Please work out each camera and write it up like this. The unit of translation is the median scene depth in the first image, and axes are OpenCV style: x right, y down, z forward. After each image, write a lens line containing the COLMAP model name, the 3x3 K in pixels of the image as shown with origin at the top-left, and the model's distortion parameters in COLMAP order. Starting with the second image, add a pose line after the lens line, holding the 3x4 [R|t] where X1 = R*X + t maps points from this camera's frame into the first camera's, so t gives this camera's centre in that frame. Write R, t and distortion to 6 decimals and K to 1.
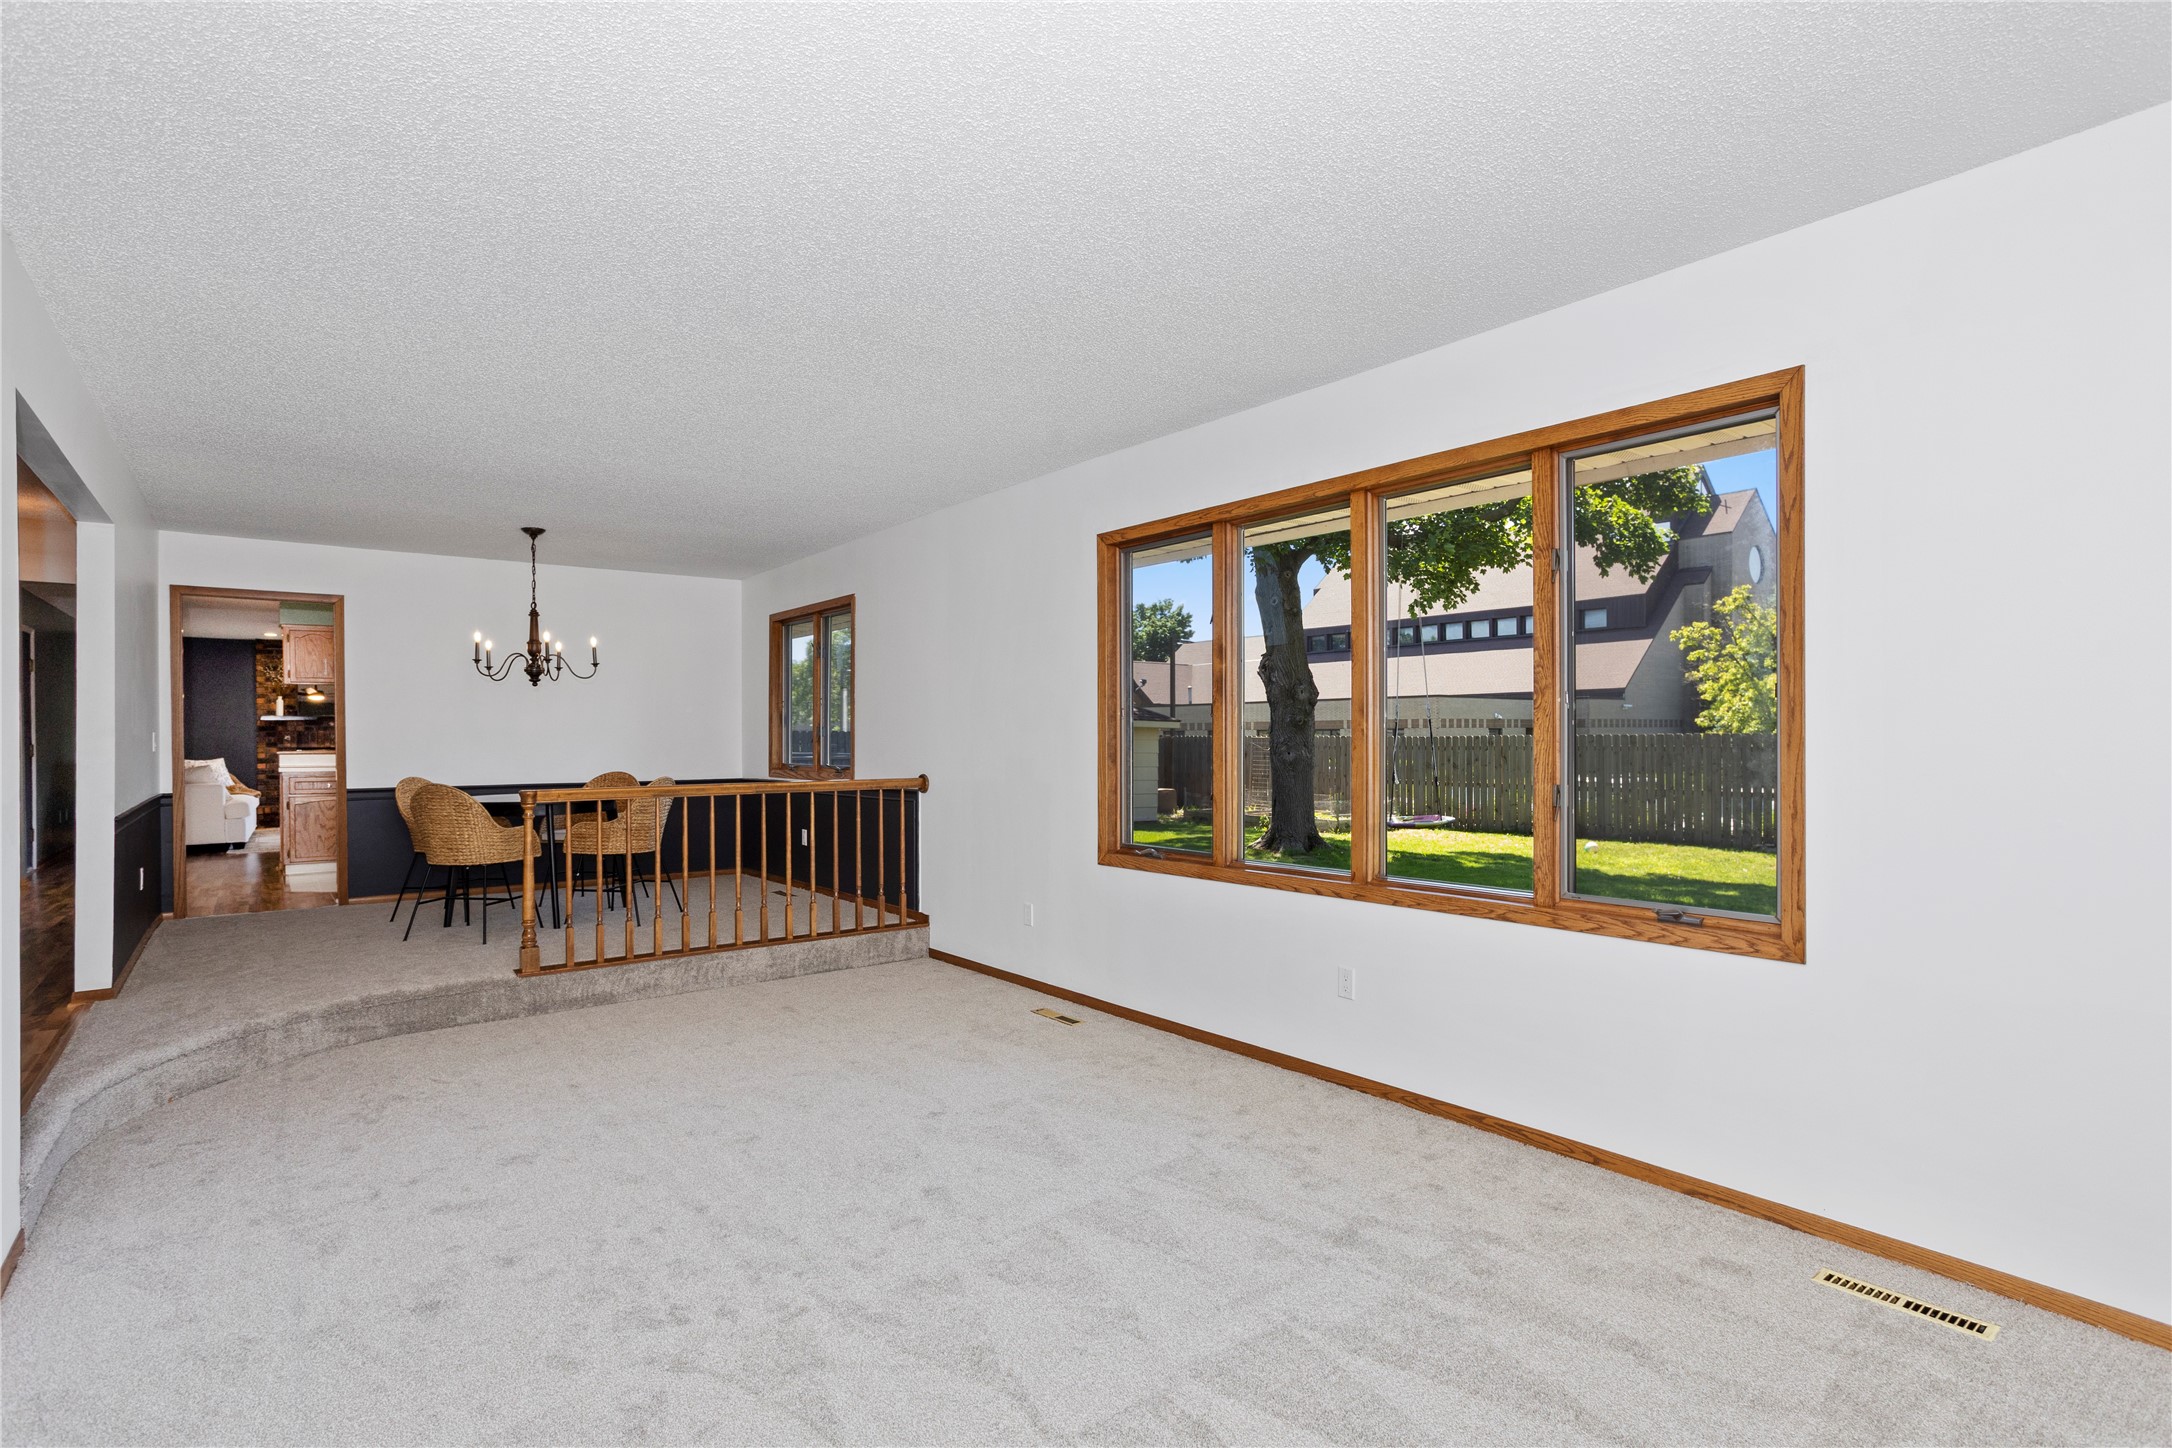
lens RADIAL K [[1068.6, 0, 1086.0], [0, 1068.6, 724.0], [0, 0, 1]] dist [-0.058336, 0.036306]
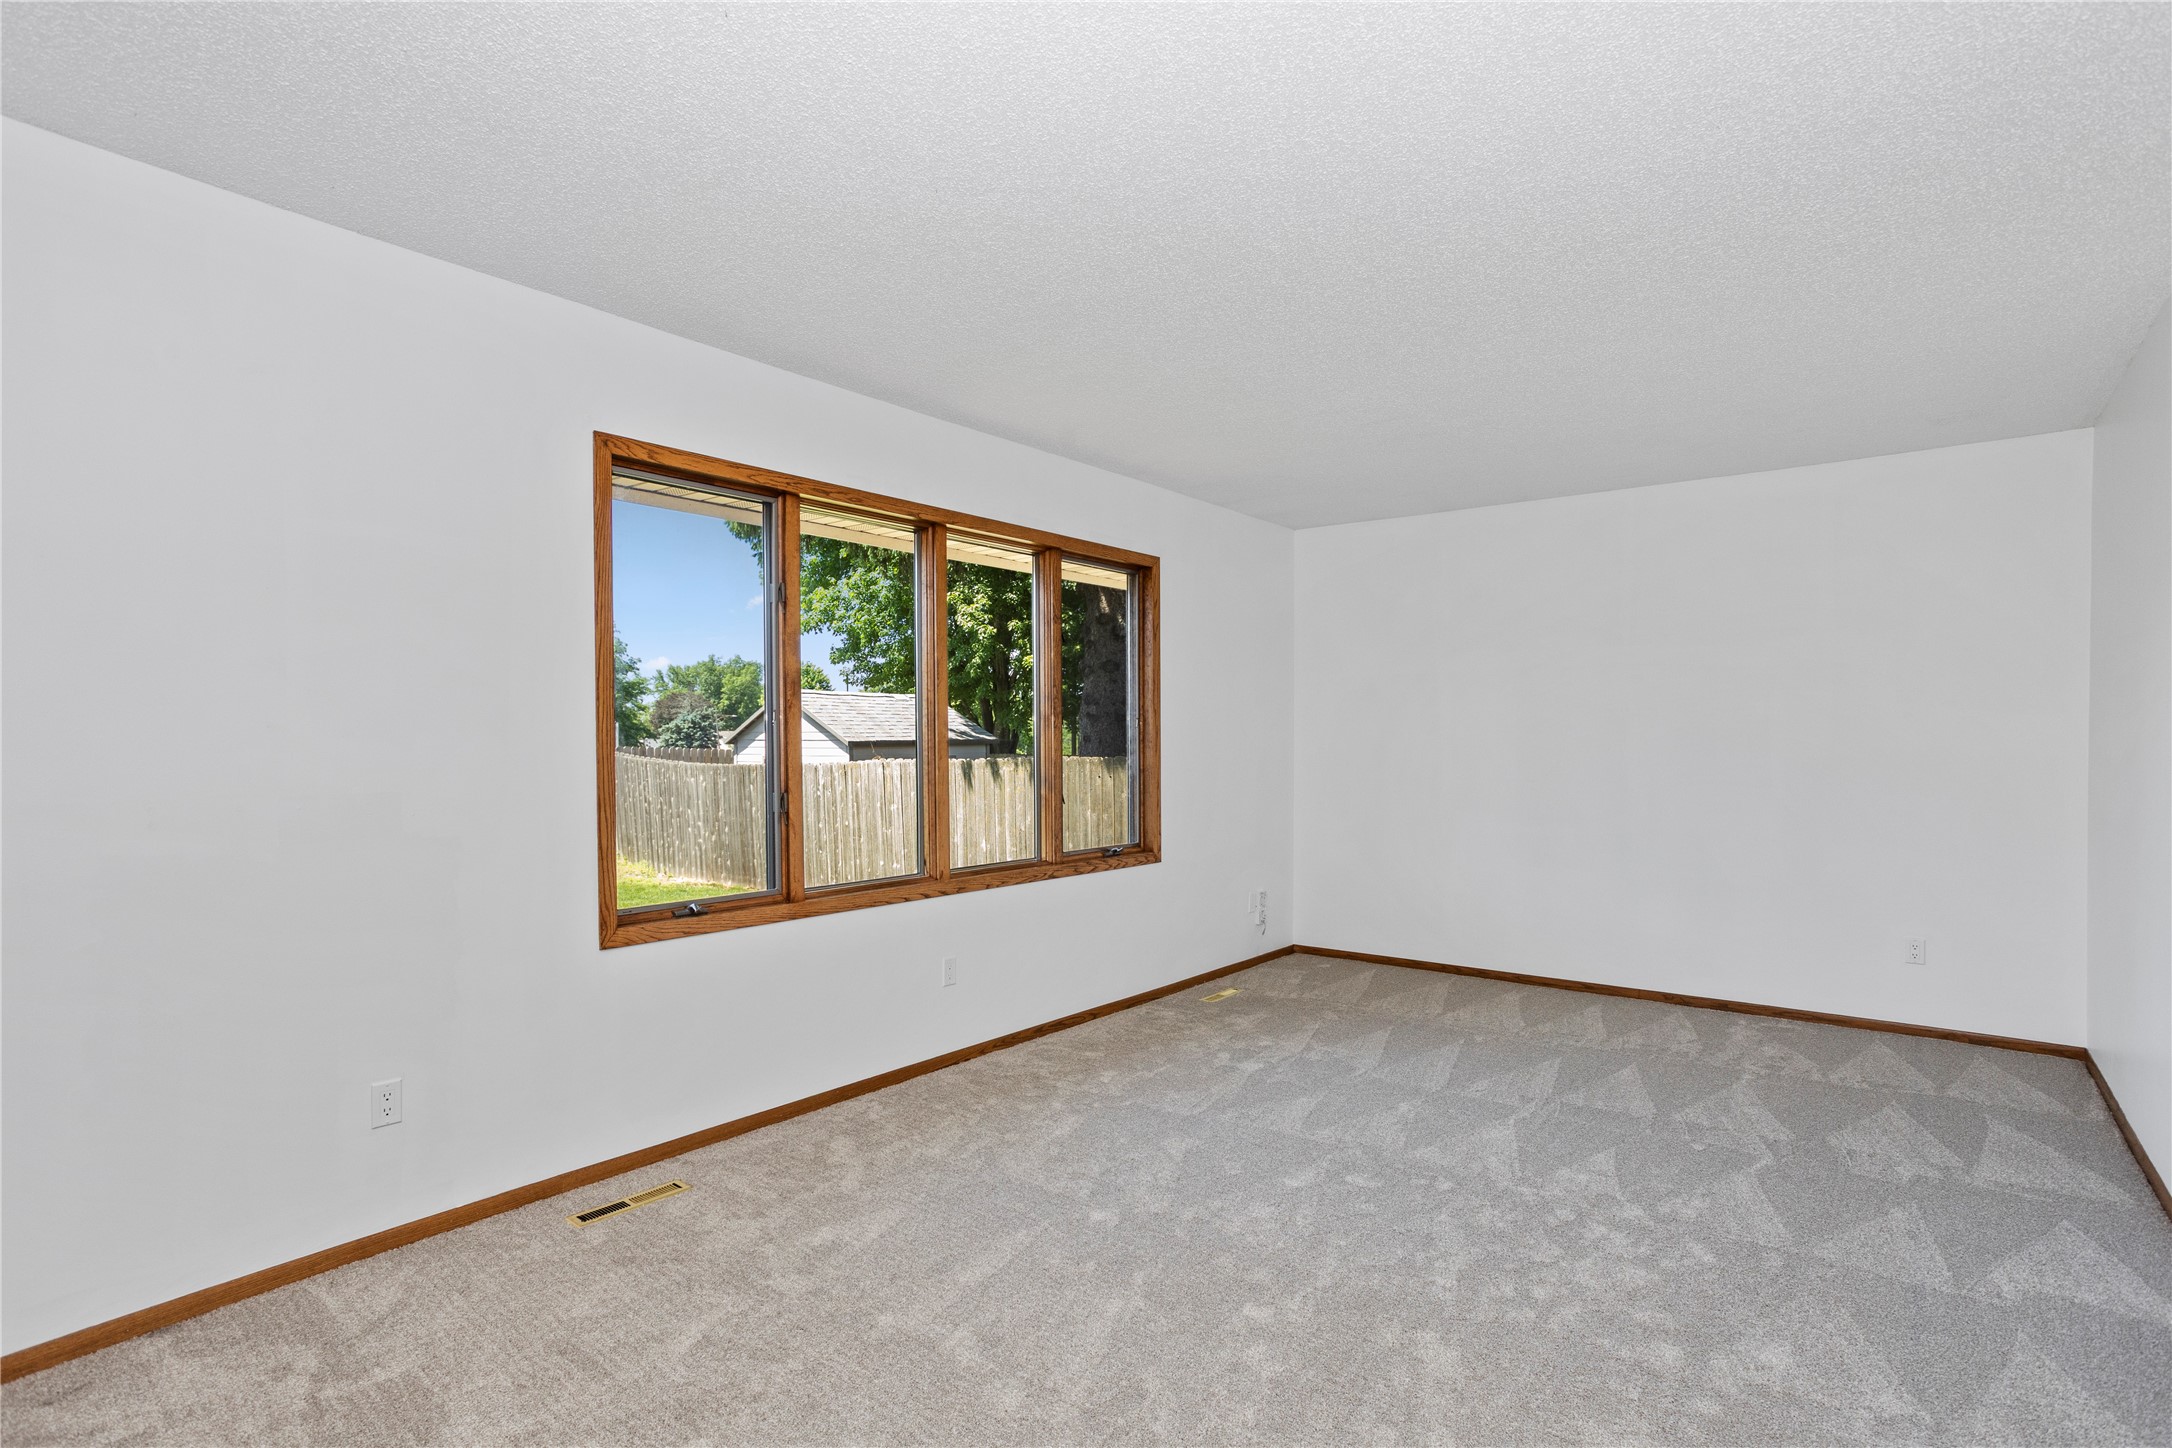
lens RADIAL K [[1068.6, 0, 1086.0], [0, 1068.6, 724.0], [0, 0, 1]] dist [-0.058336, 0.036306]
pose [[-0.222156, 0.020214, 0.974802, -0.861432], [-0.006520, 0.999732, -0.022217, 0.011237], [-0.974989, -0.011292, -0.221965, 1.103344]]
